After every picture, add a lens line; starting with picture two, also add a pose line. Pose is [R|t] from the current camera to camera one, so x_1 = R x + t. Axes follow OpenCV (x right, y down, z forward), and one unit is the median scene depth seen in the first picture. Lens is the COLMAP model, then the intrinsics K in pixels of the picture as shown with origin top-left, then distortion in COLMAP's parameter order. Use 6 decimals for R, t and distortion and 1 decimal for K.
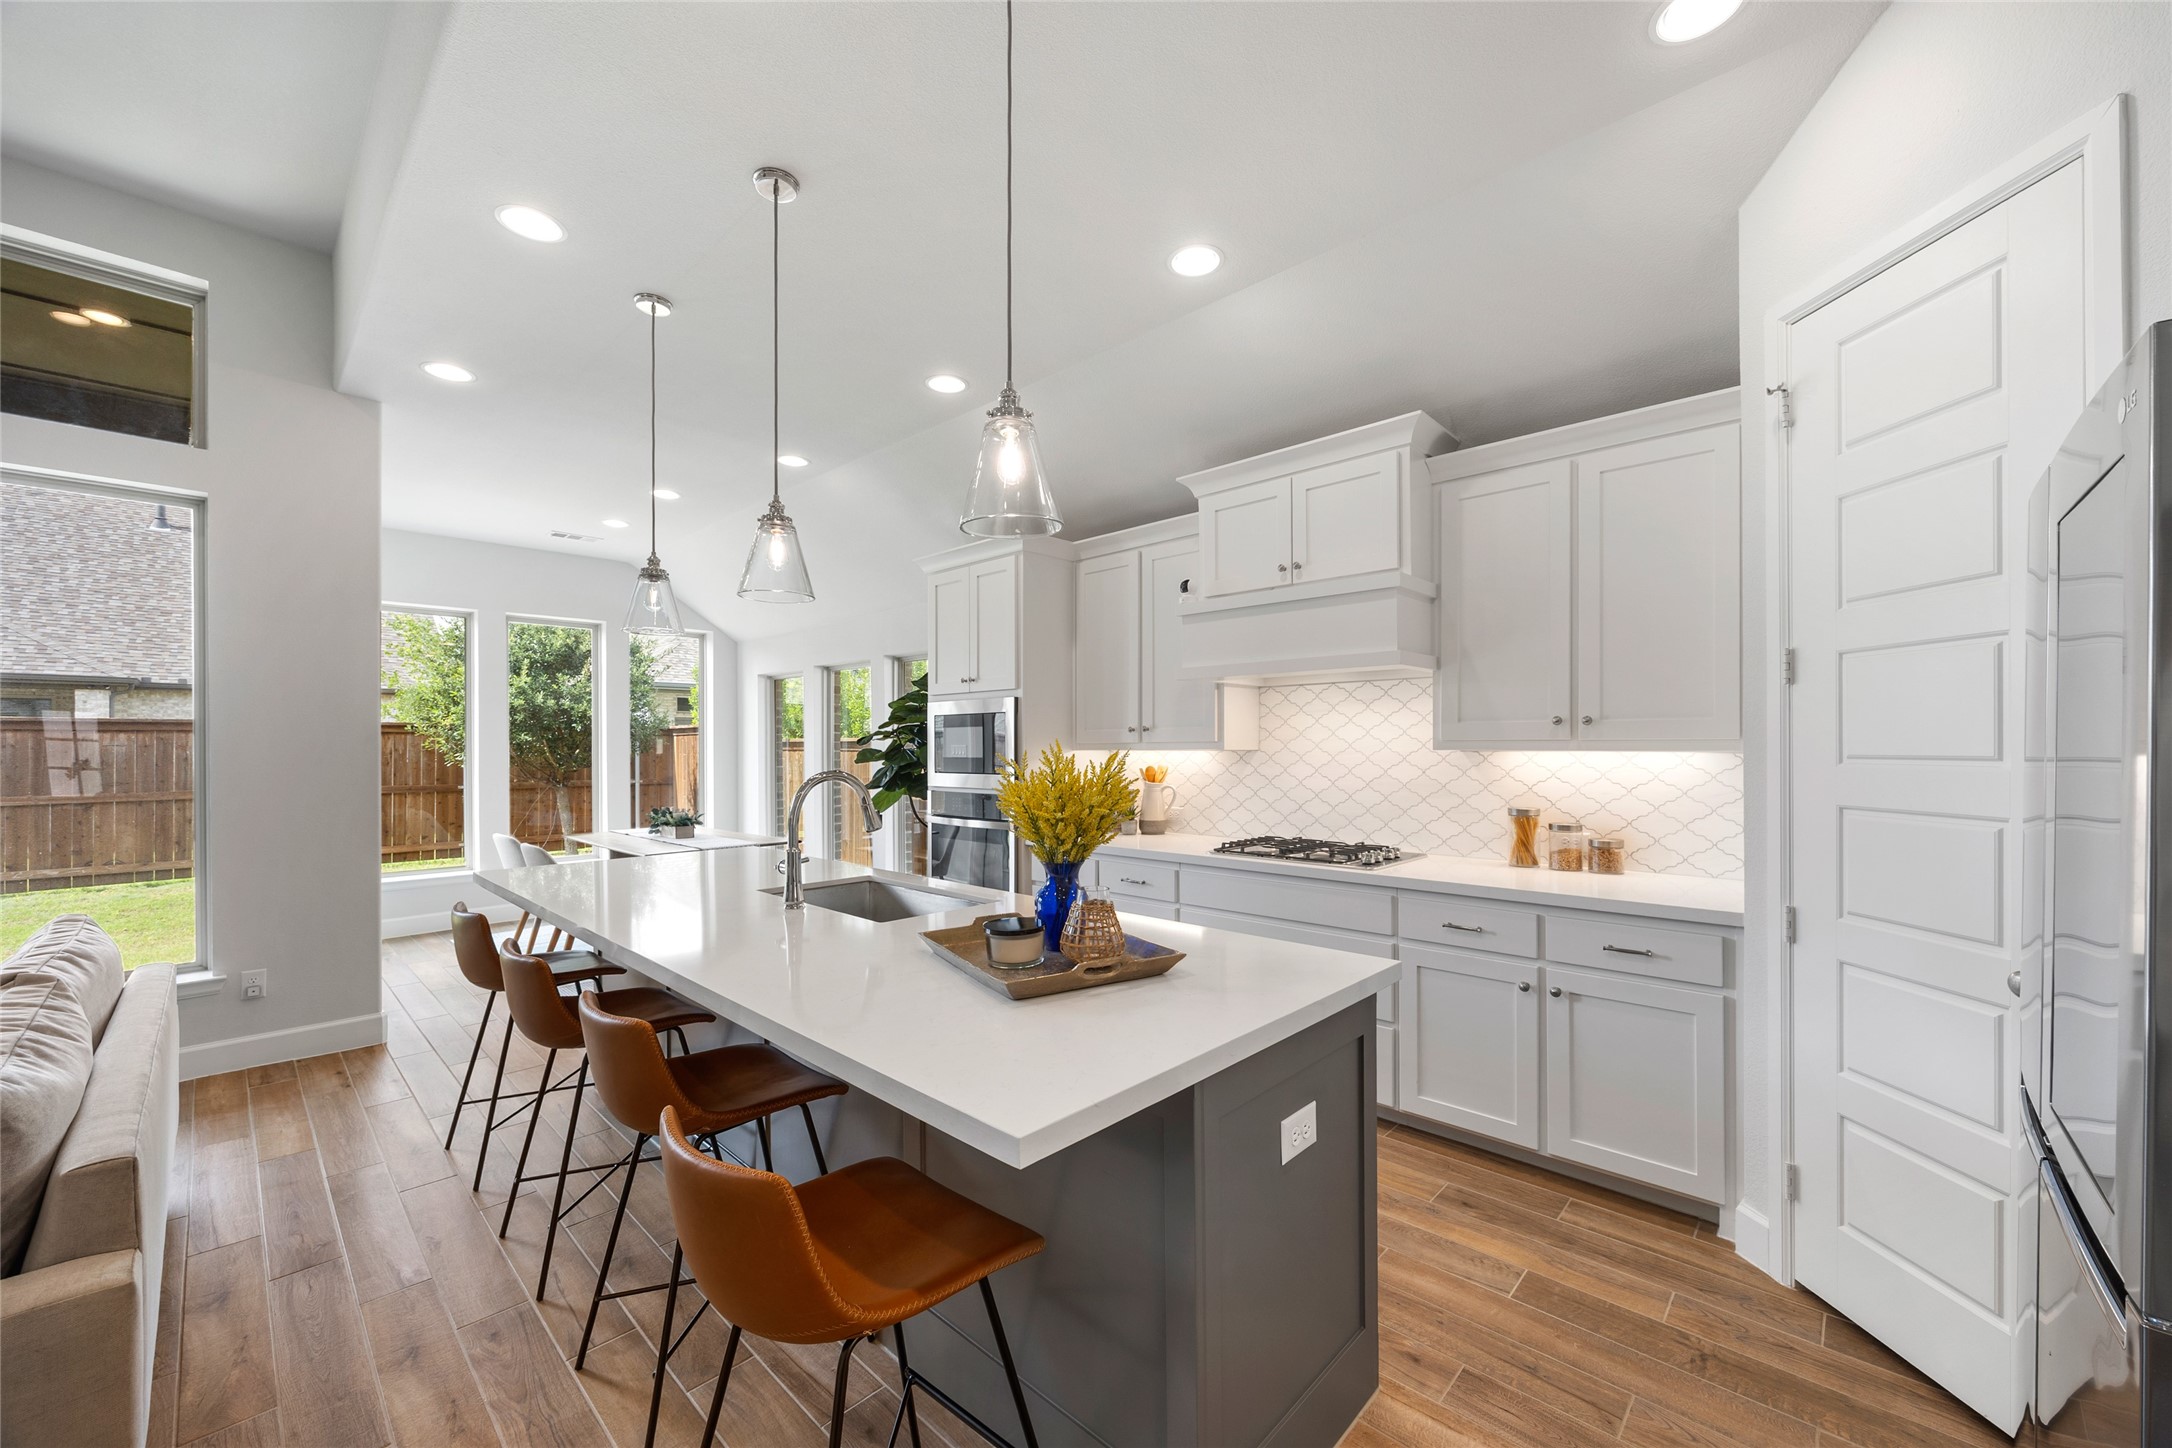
lens RADIAL K [[830.2, 0, 1086.0], [0, 830.2, 724.0], [0, 0, 1]] dist [-0.015984, 0.000011]
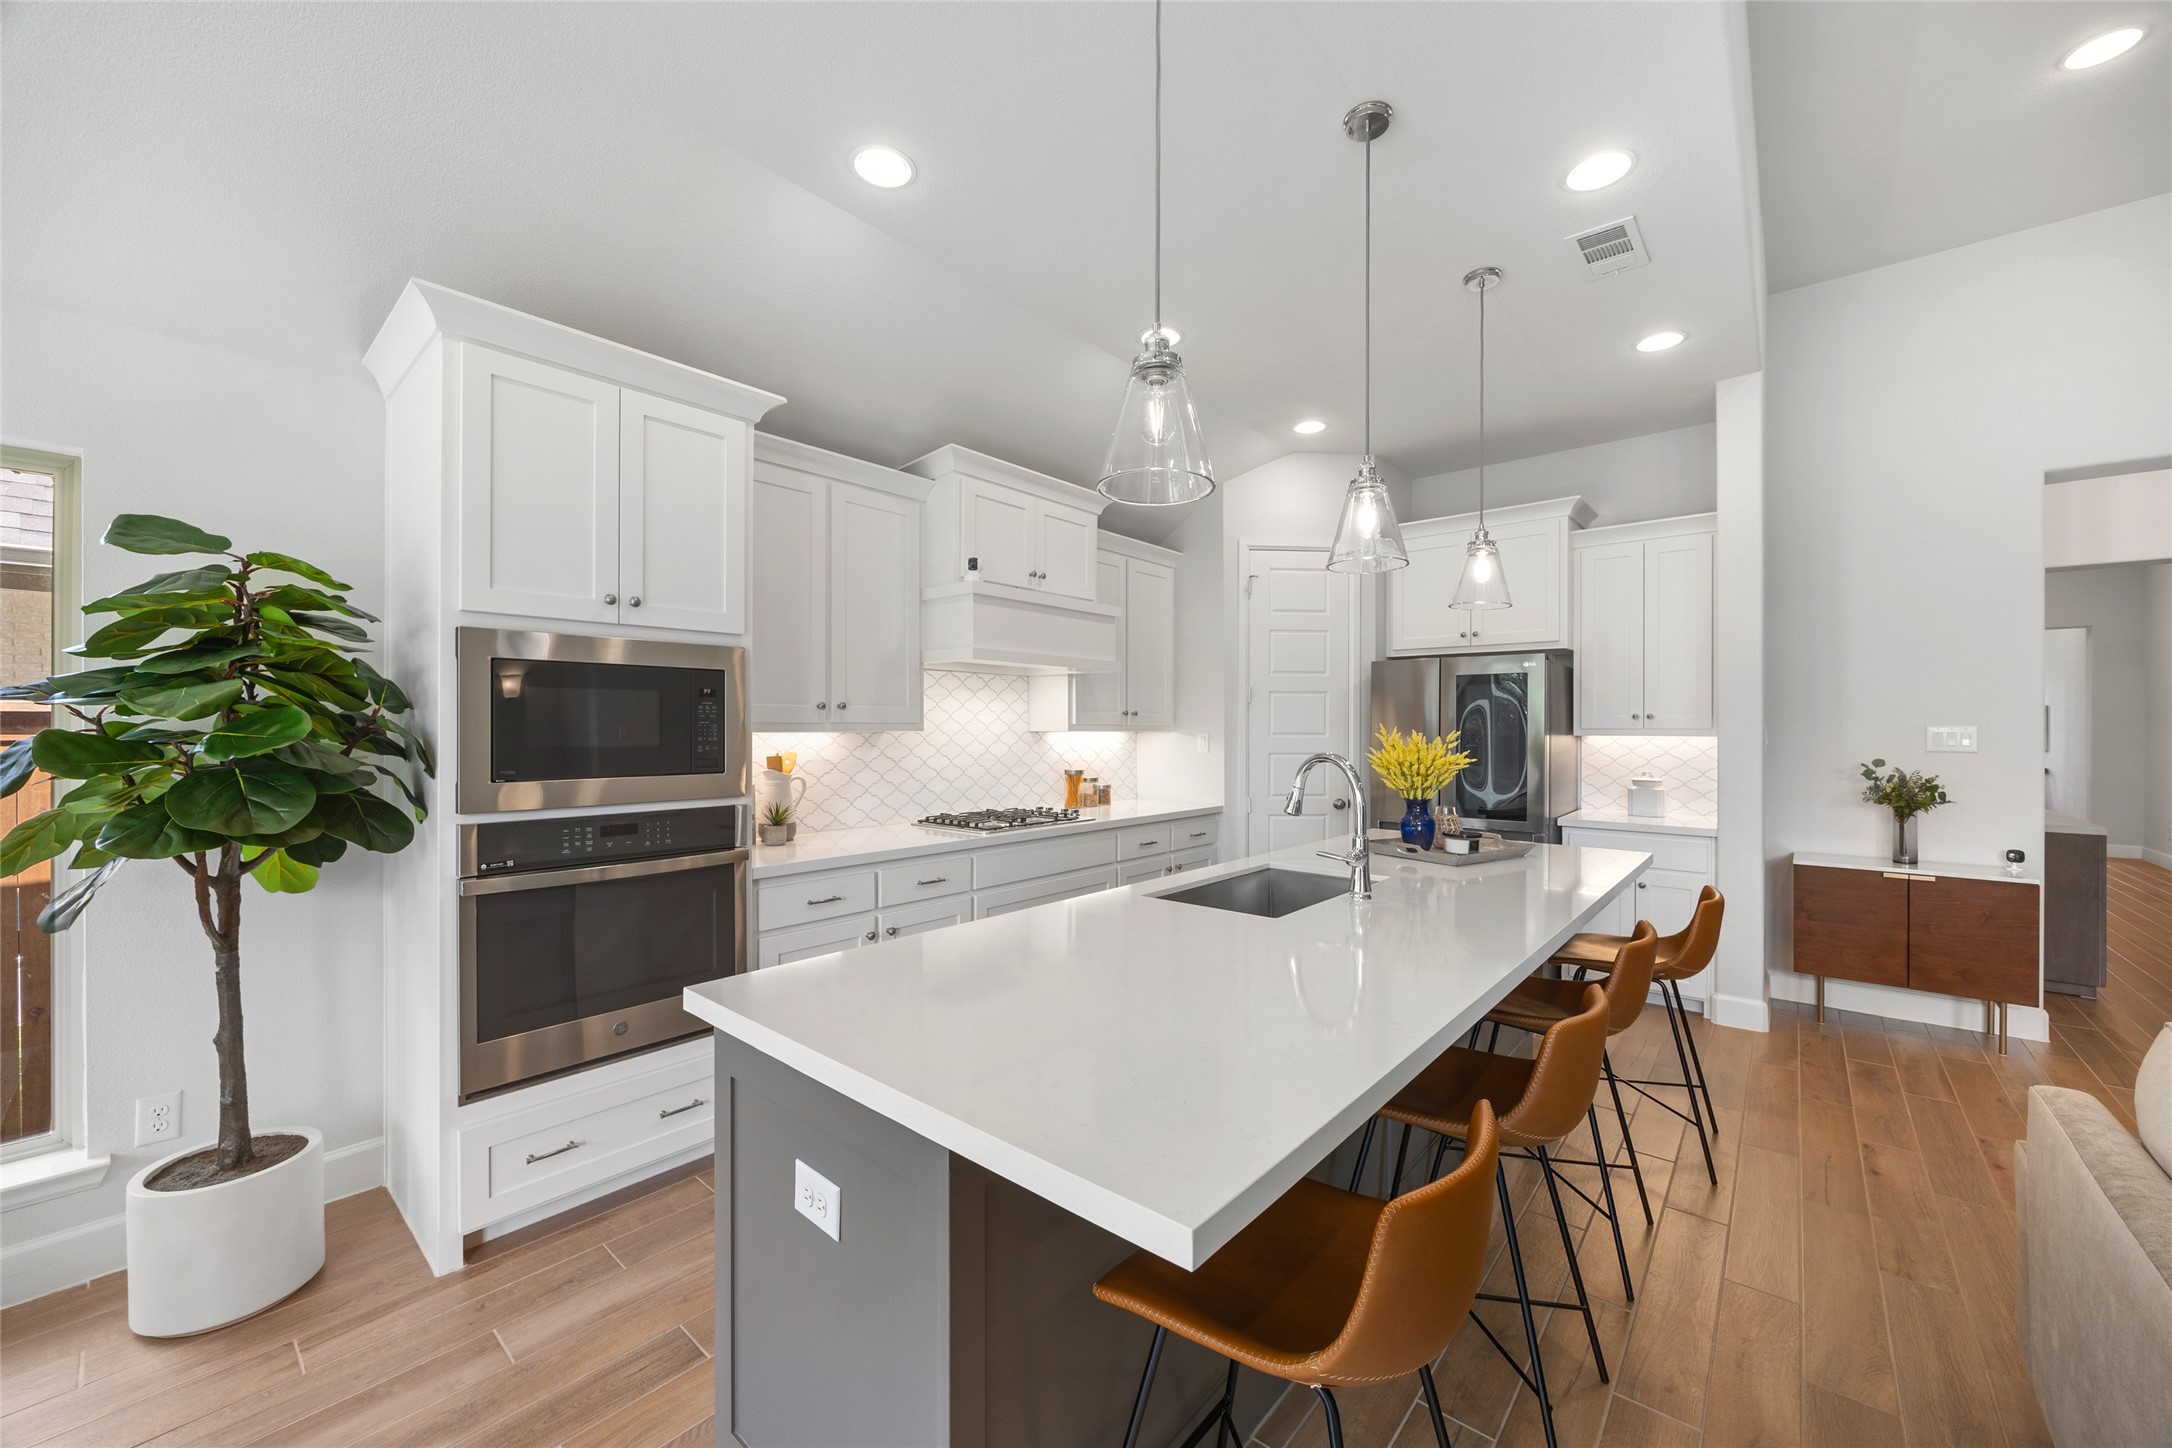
lens RADIAL K [[823.1, 0, 1086.0], [0, 823.1, 724.0], [0, 0, 1]] dist [0.000837, 0.000078]
pose [[-0.046418, -0.000108, 0.998922, -0.976339], [-0.036923, 0.999317, -0.001607, 0.019734], [-0.998239, -0.036957, -0.046391, 1.048581]]
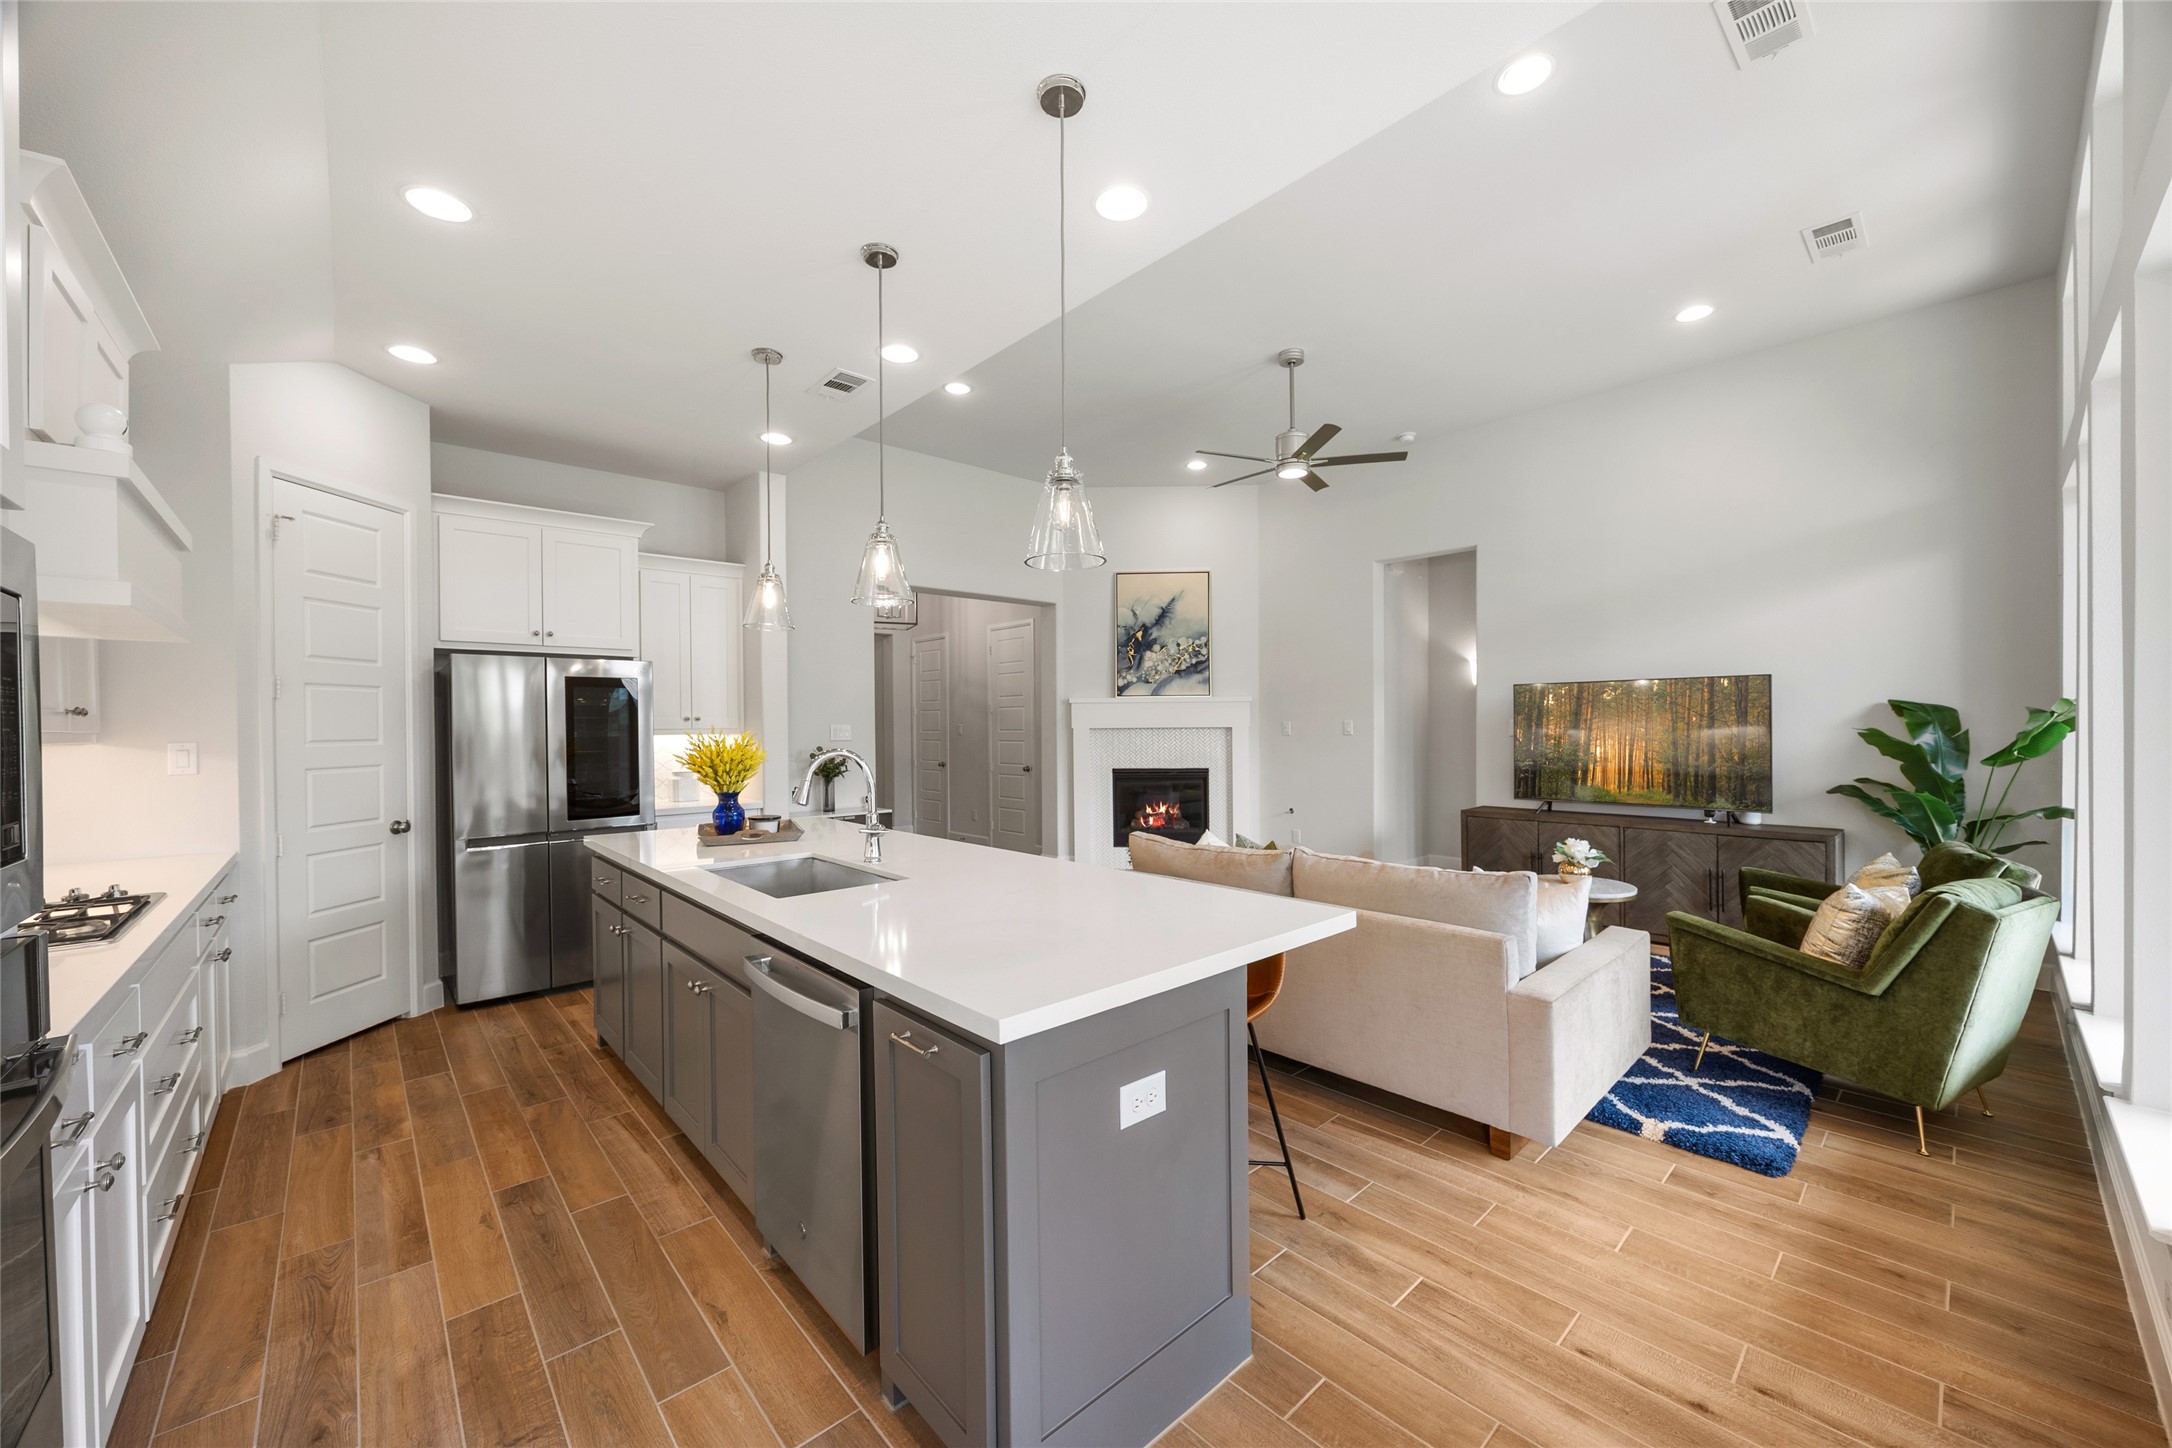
lens RADIAL K [[823.1, 0, 1086.0], [0, 823.1, 724.0], [0, 0, 1]] dist [0.000837, 0.000078]
pose [[-0.997459, 0.012179, 0.070201, -0.567212], [0.009877, 0.999405, -0.033050, 0.046254], [-0.070561, -0.032273, -0.996985, 1.669683]]
